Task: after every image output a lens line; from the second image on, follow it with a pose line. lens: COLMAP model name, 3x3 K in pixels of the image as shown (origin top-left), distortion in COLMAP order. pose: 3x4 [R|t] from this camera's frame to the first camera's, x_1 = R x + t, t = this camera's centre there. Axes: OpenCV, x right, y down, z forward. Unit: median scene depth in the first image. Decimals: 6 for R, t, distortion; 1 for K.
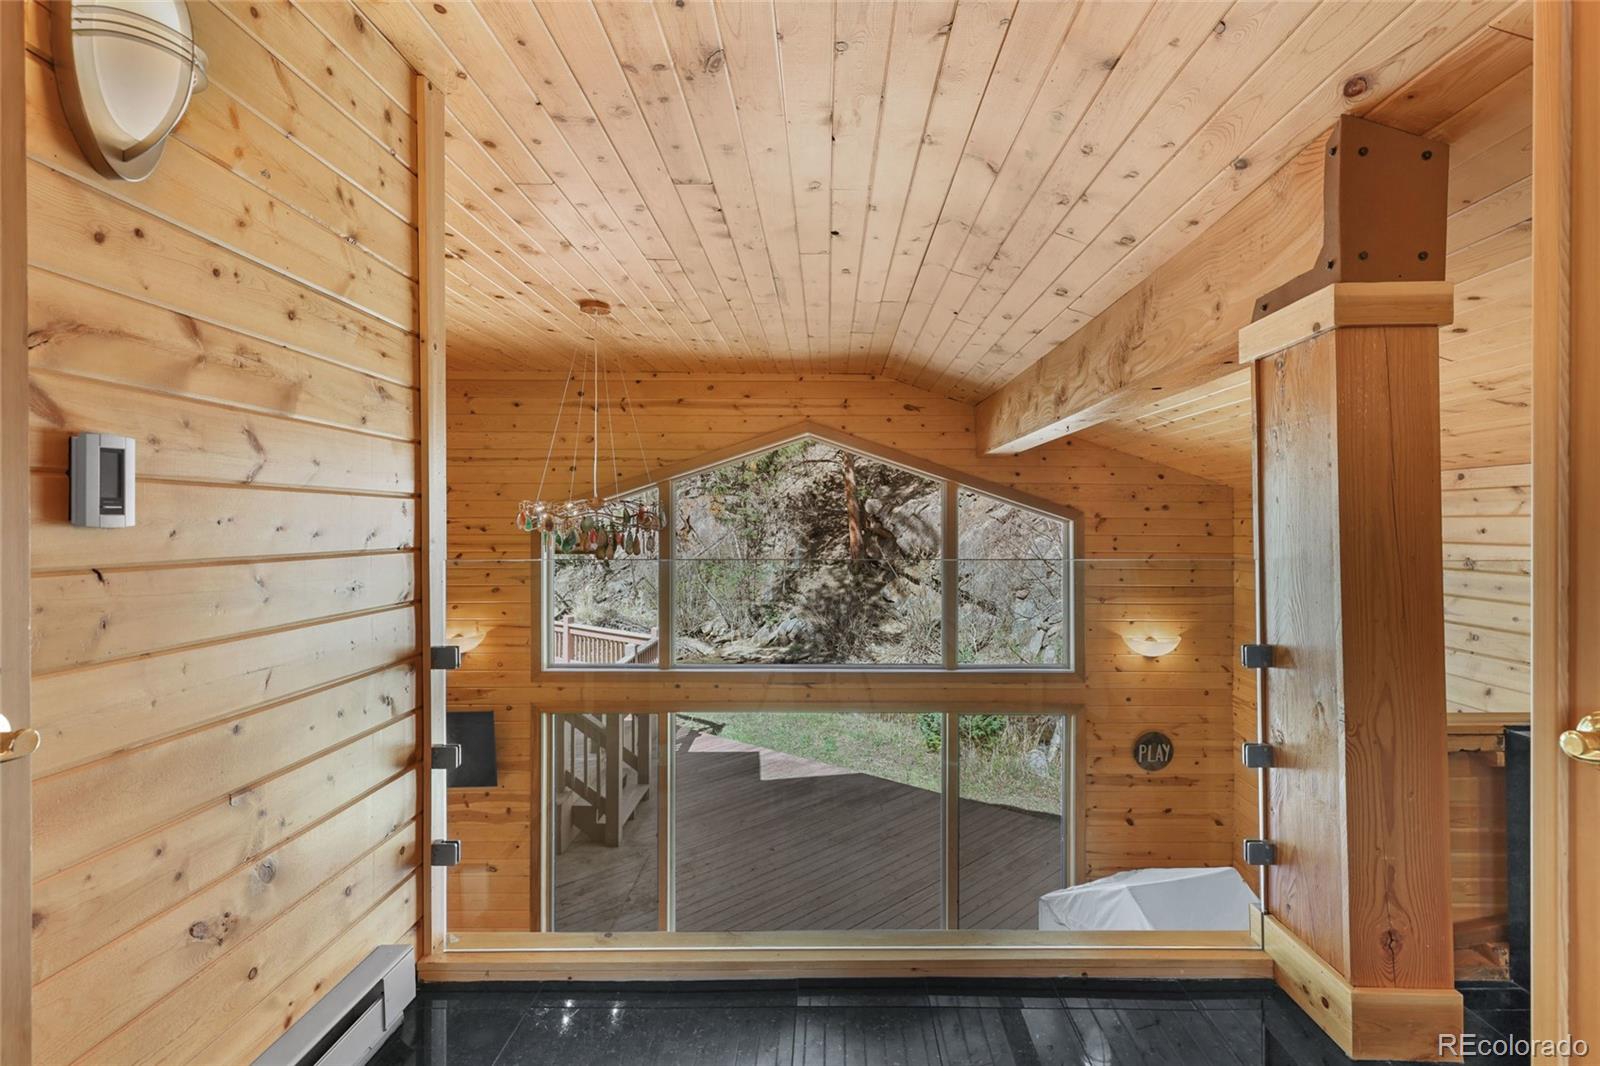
lens RADIAL K [[751.8, 0, 836.8], [0, 751.8, 524.7], [0, 0, 1]] dist [0.002300, -0.000240]
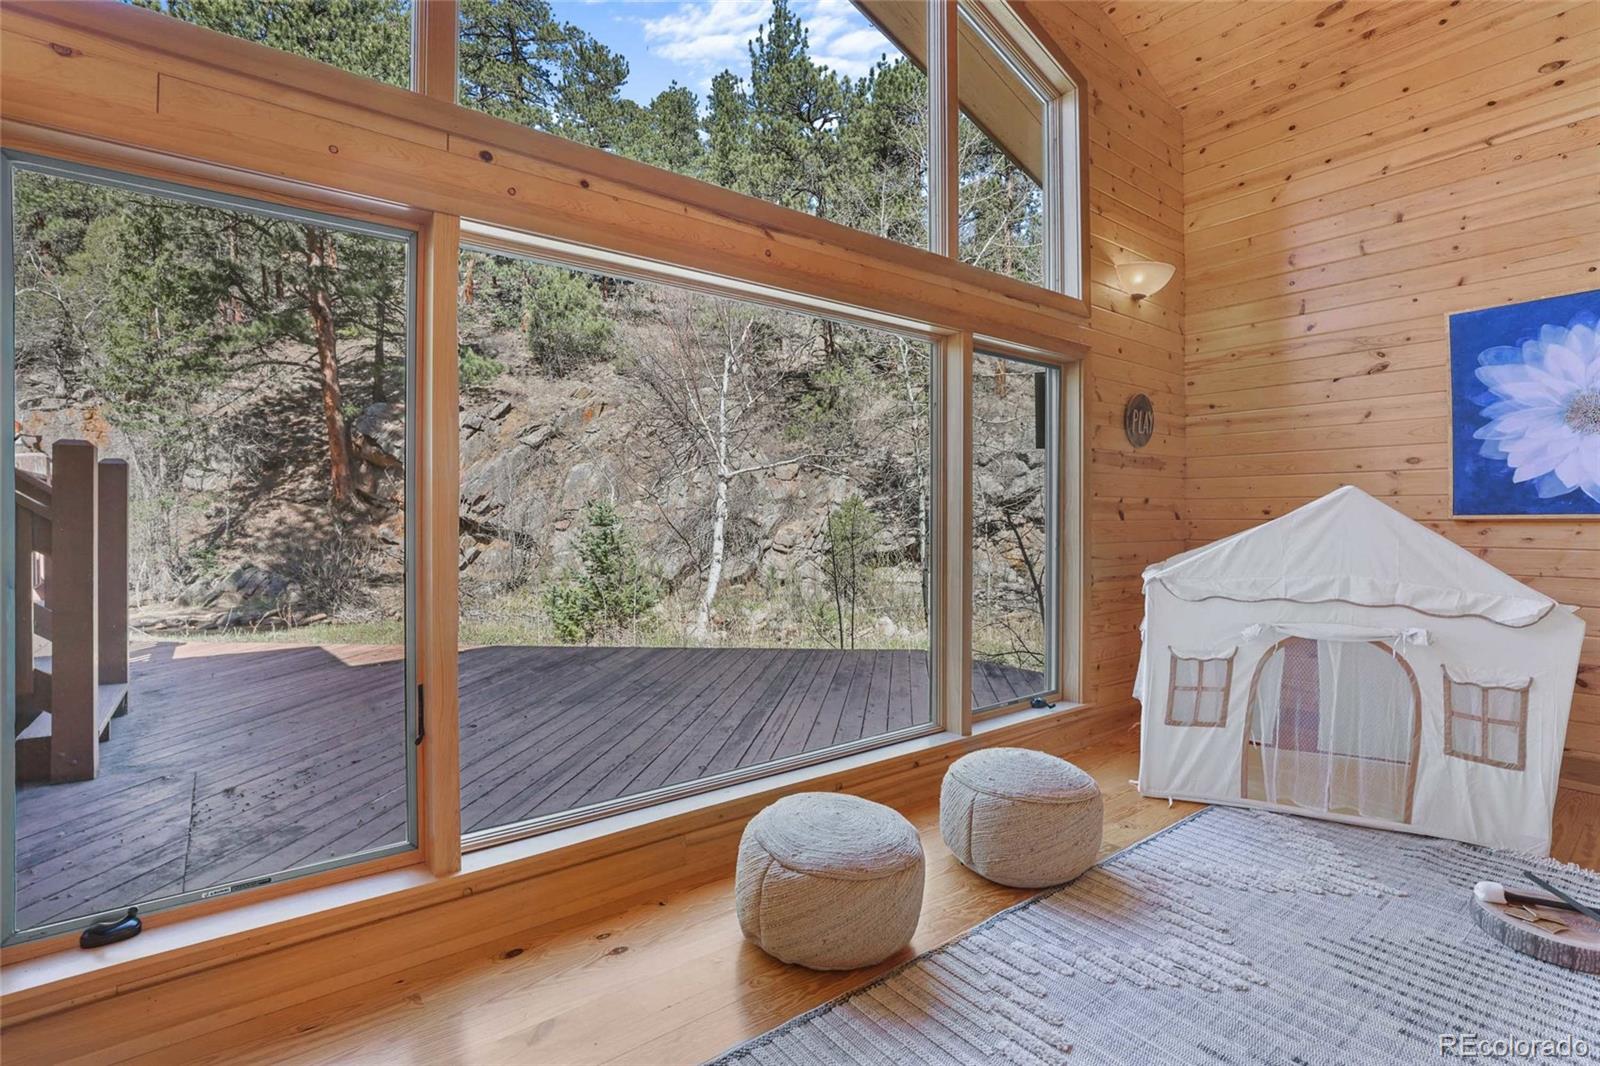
lens RADIAL K [[760.3, 0, 793.0], [0, 760.3, 513.4], [0, 0, 1]] dist [-0.046944, 0.013244]
pose [[0.804885, -0.000466, 0.593431, -0.328708], [0.003700, 0.999984, -0.004234, 0.421144], [-0.593420, 0.005604, 0.804874, 0.636680]]
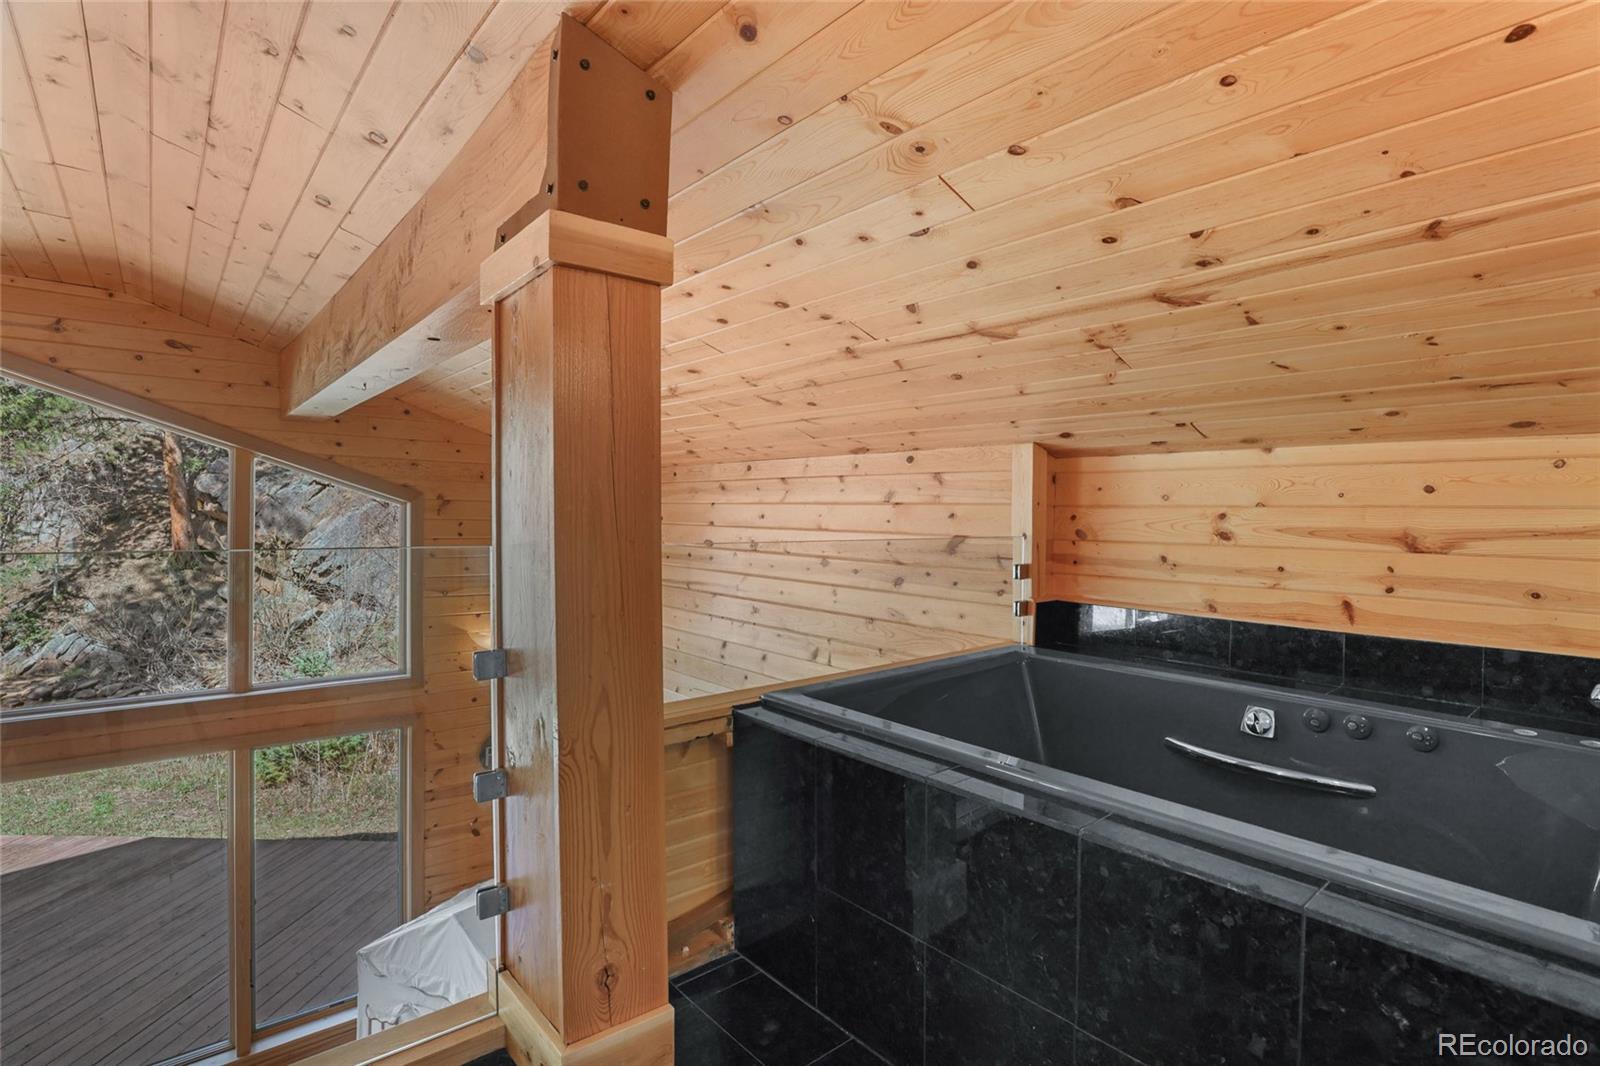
lens RADIAL K [[760.3, 0, 793.0], [0, 760.3, 513.4], [0, 0, 1]] dist [-0.046944, 0.013244]
pose [[0.765781, 0.009860, 0.643025, 0.102356], [-0.012153, 0.999926, -0.000860, 0.002754], [-0.642986, -0.007156, 0.765844, 0.059841]]
